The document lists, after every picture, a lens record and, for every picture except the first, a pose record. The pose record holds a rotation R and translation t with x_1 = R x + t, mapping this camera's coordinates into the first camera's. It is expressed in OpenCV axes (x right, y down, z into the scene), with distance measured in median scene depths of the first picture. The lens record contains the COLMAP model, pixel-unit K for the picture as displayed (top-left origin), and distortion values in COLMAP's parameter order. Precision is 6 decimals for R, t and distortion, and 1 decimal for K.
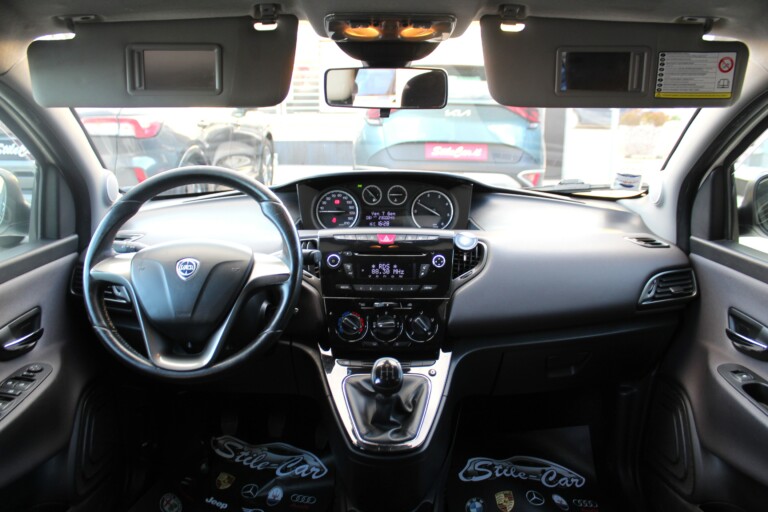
lens RADIAL K [[683.6, 0, 386.8], [0, 683.6, 258.3], [0, 0, 1]] dist [-0.171869, 0.148899]
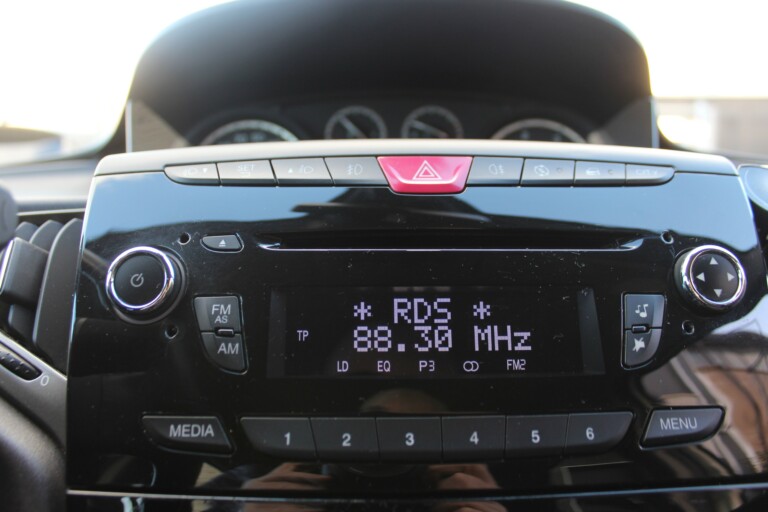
lens RADIAL K [[683.6, 0, 386.8], [0, 683.6, 258.3], [0, 0, 1]] dist [-0.171869, 0.148899]
pose [[0.999757, -0.012893, 0.017891, -0.016059], [0.016103, 0.981100, -0.192832, 0.032887], [-0.015067, 0.193073, 0.981069, 0.821126]]
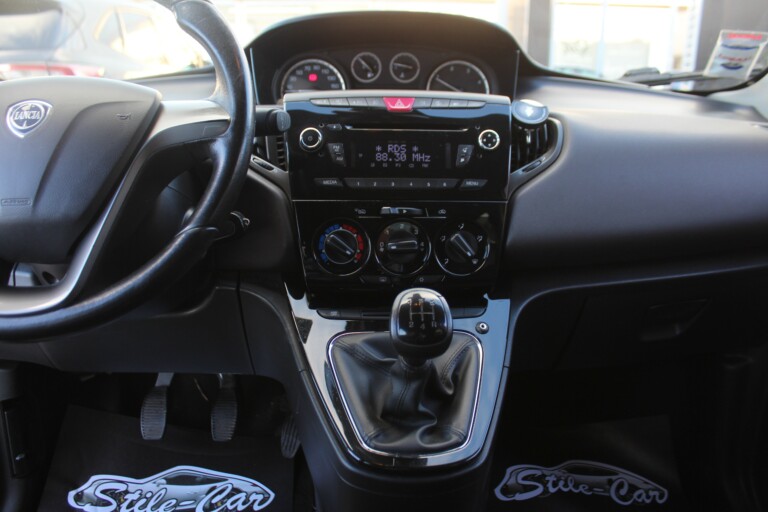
lens RADIAL K [[683.6, 0, 386.8], [0, 683.6, 258.3], [0, 0, 1]] dist [-0.171869, 0.148899]
pose [[0.998683, -0.007516, 0.050760, -0.042871], [0.007225, 0.999956, 0.005922, 0.102729], [-0.050802, -0.005548, 0.998693, 0.415218]]
